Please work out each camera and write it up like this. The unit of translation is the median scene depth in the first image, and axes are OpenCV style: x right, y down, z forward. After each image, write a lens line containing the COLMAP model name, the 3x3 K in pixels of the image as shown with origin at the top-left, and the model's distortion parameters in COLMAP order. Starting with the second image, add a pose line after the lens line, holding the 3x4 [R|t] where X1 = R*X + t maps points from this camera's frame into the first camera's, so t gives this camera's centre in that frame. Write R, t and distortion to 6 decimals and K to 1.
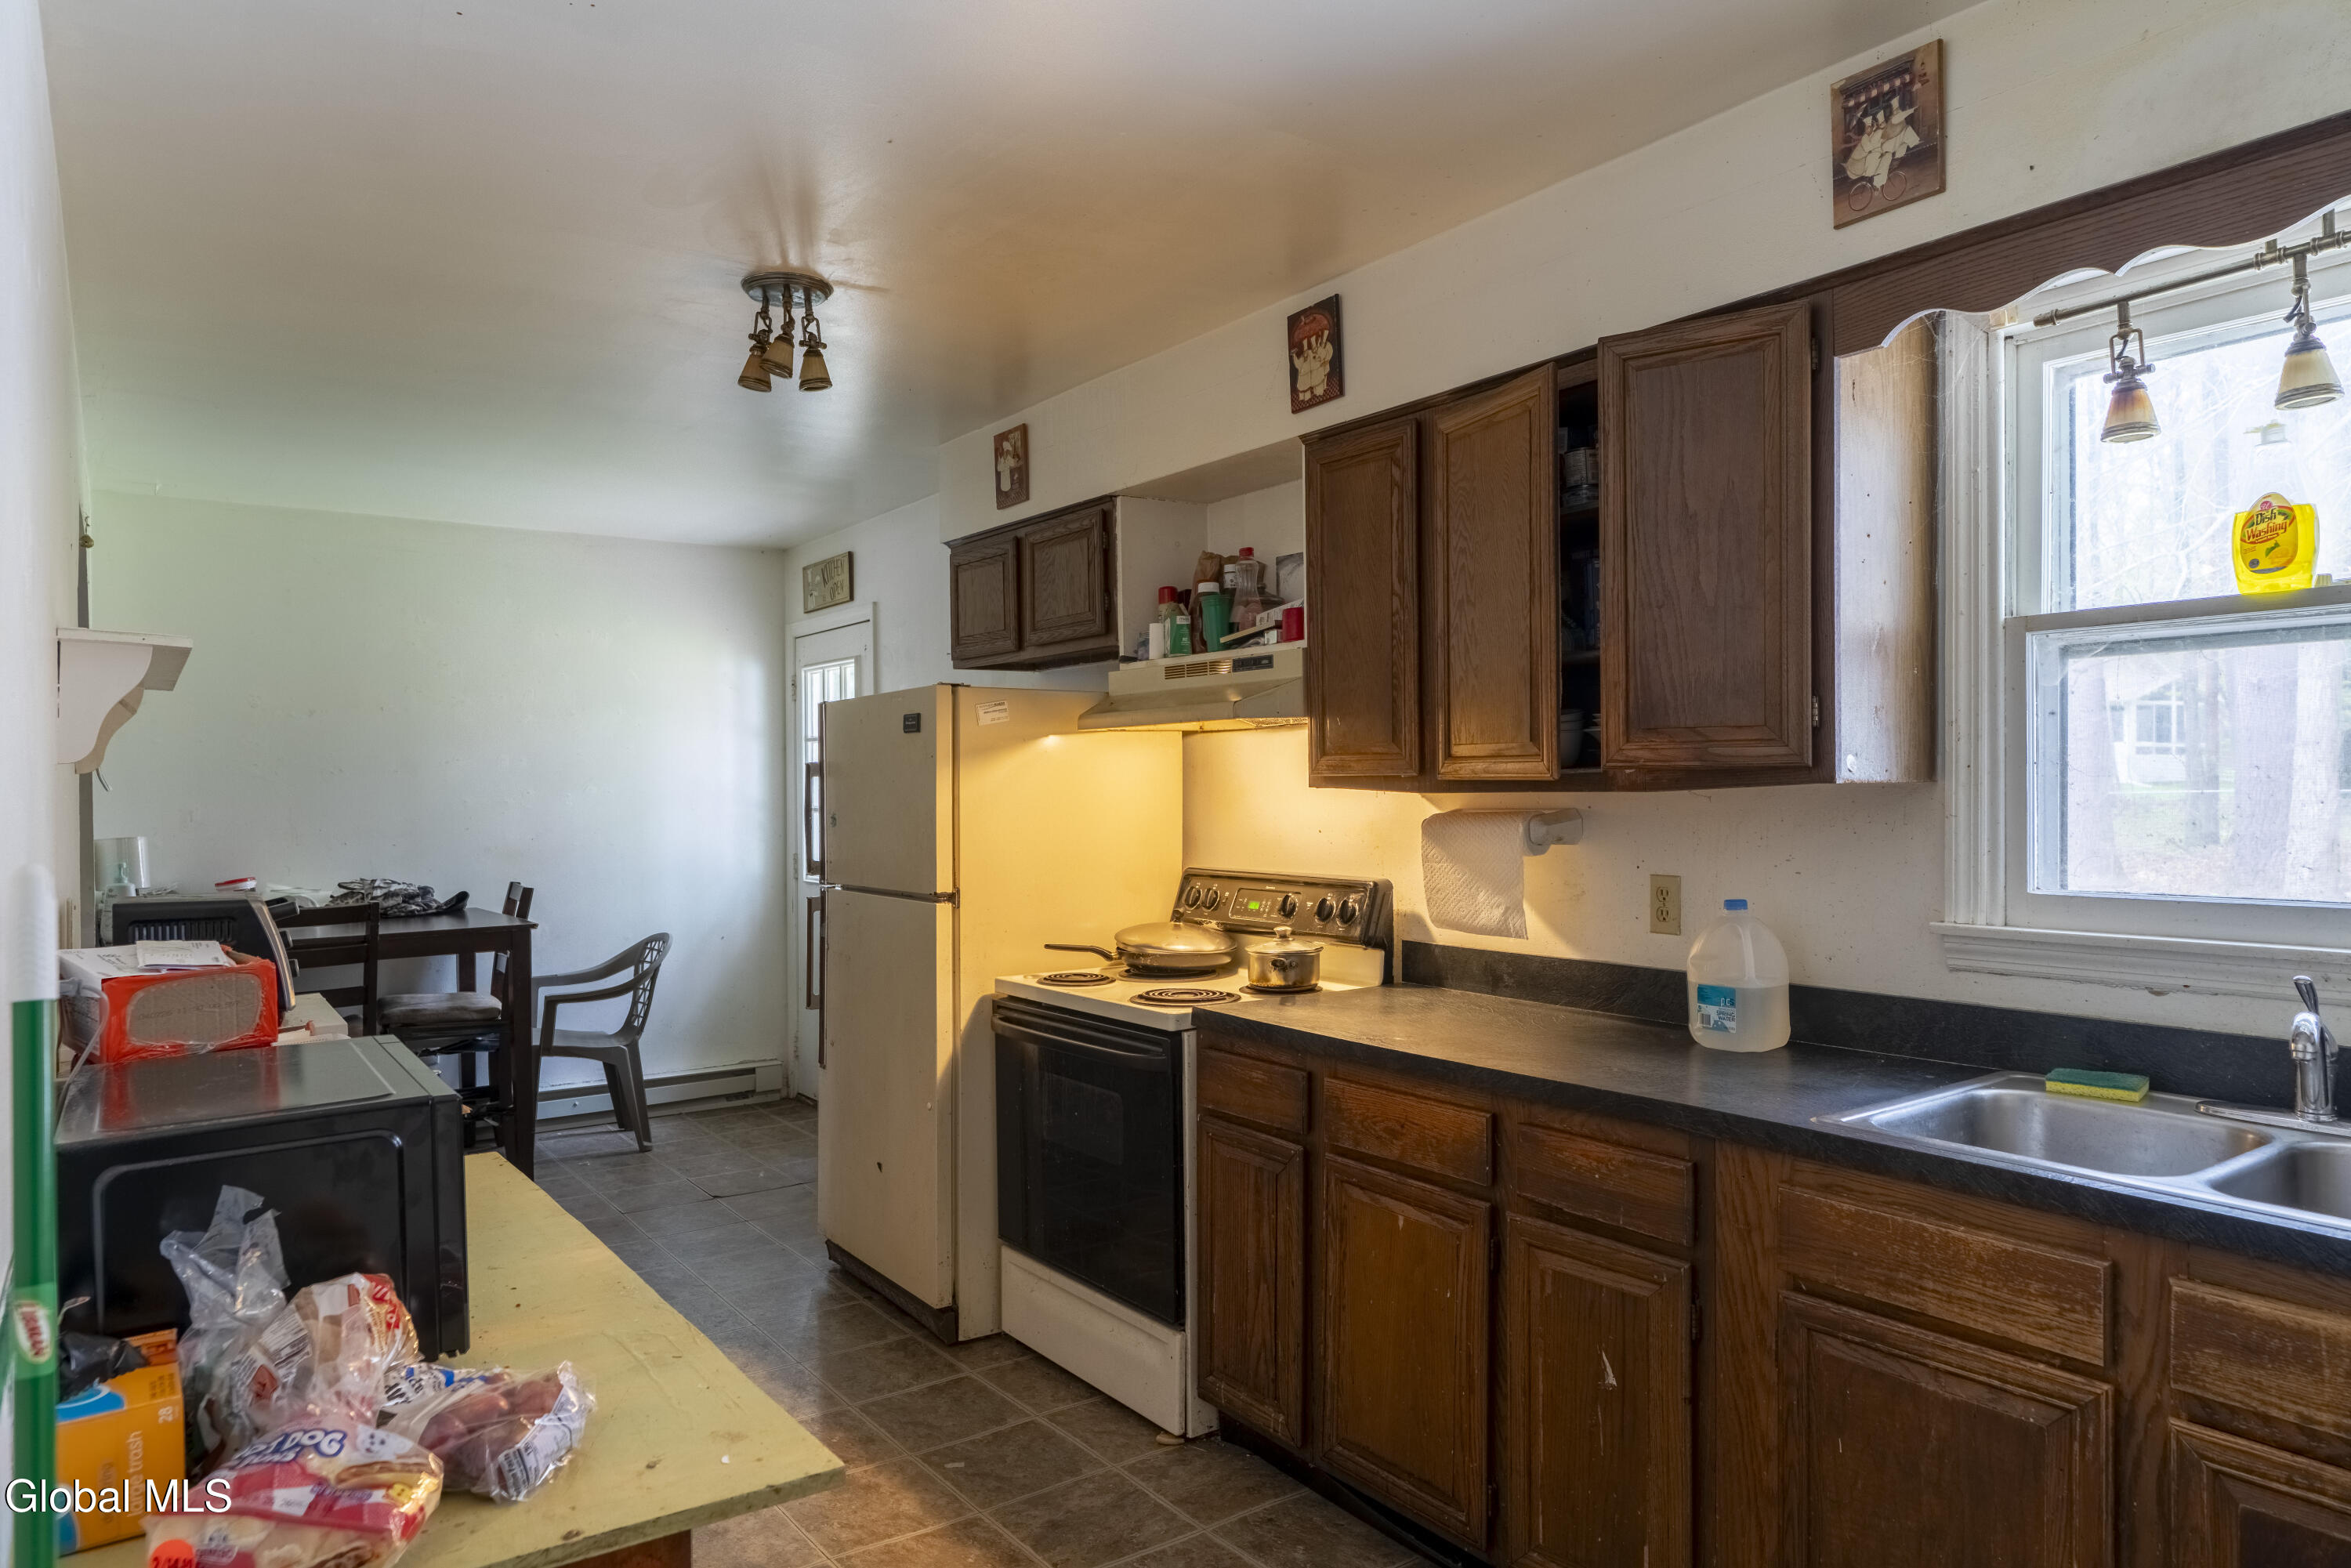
lens RADIAL K [[1480.2, 0, 1176.7], [0, 1480.2, 792.4], [0, 0, 1]] dist [-0.001556, -0.000936]
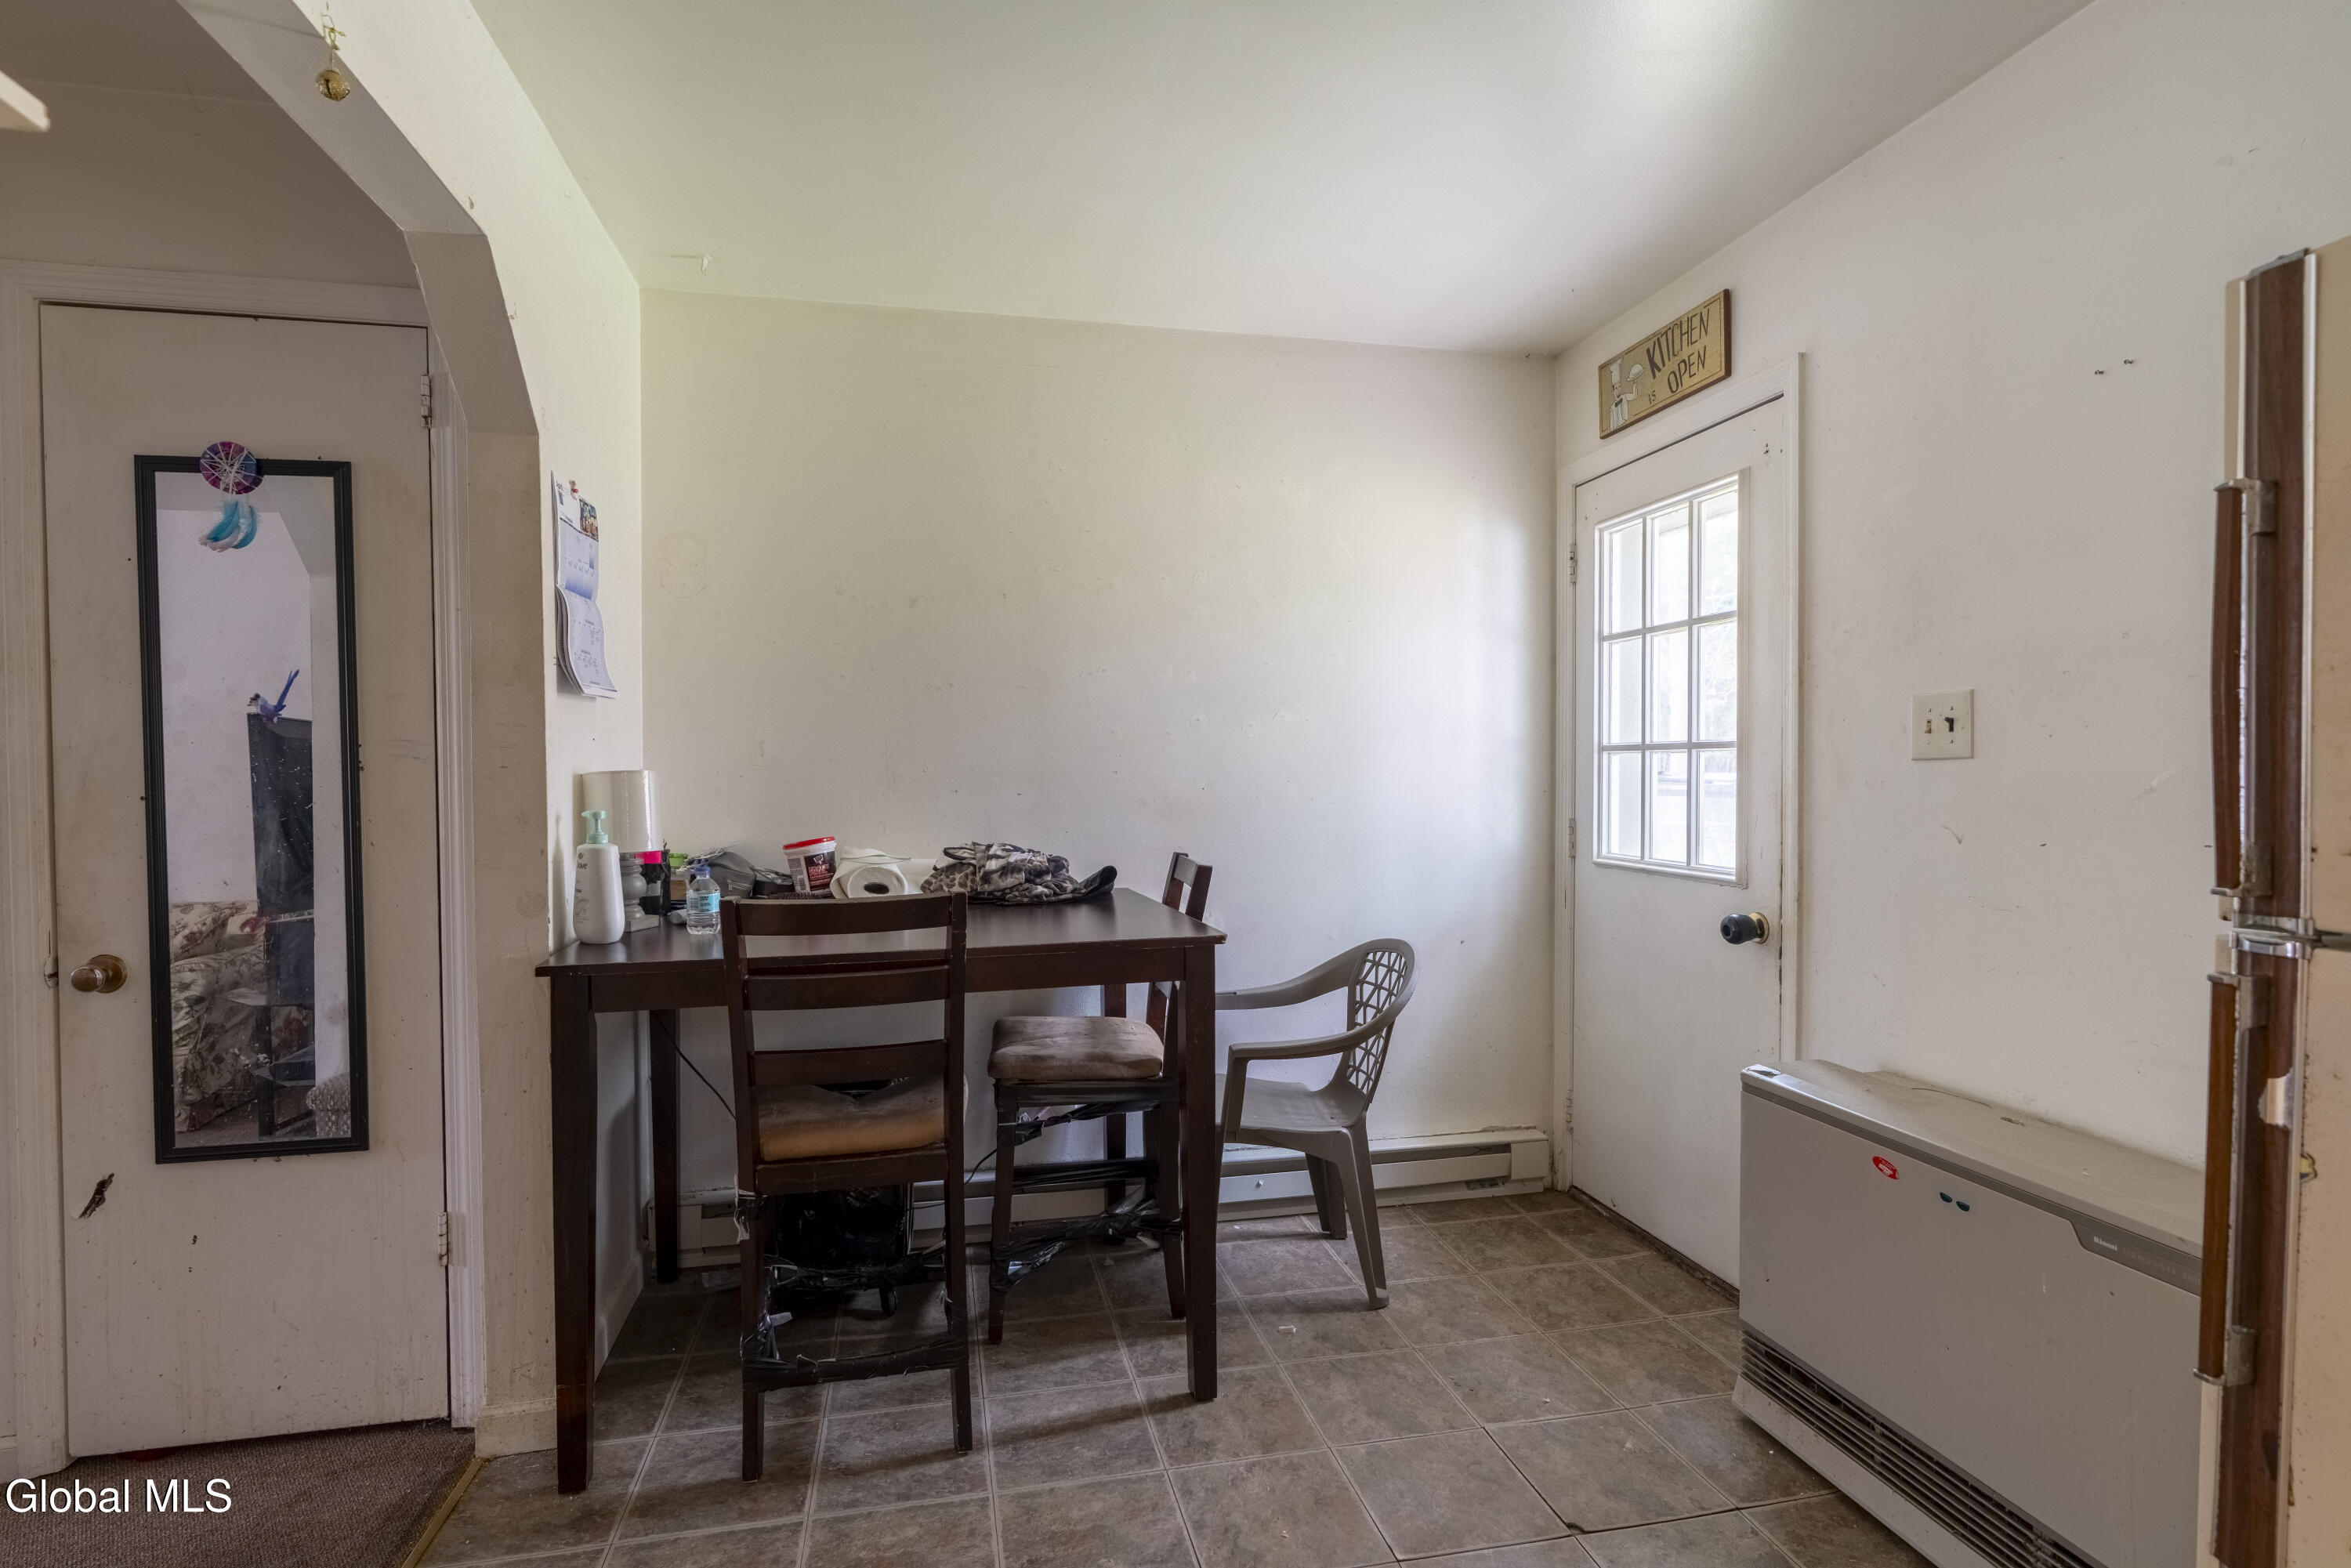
lens RADIAL K [[1097.9, 0, 1172.5], [0, 1097.9, 795.9], [0, 0, 1]] dist [-0.023445, -0.000022]
pose [[0.919362, 0.012941, -0.393200, -0.269284], [-0.005274, 0.999774, 0.020572, 0.025919], [0.393378, -0.016839, 0.919223, 0.571999]]
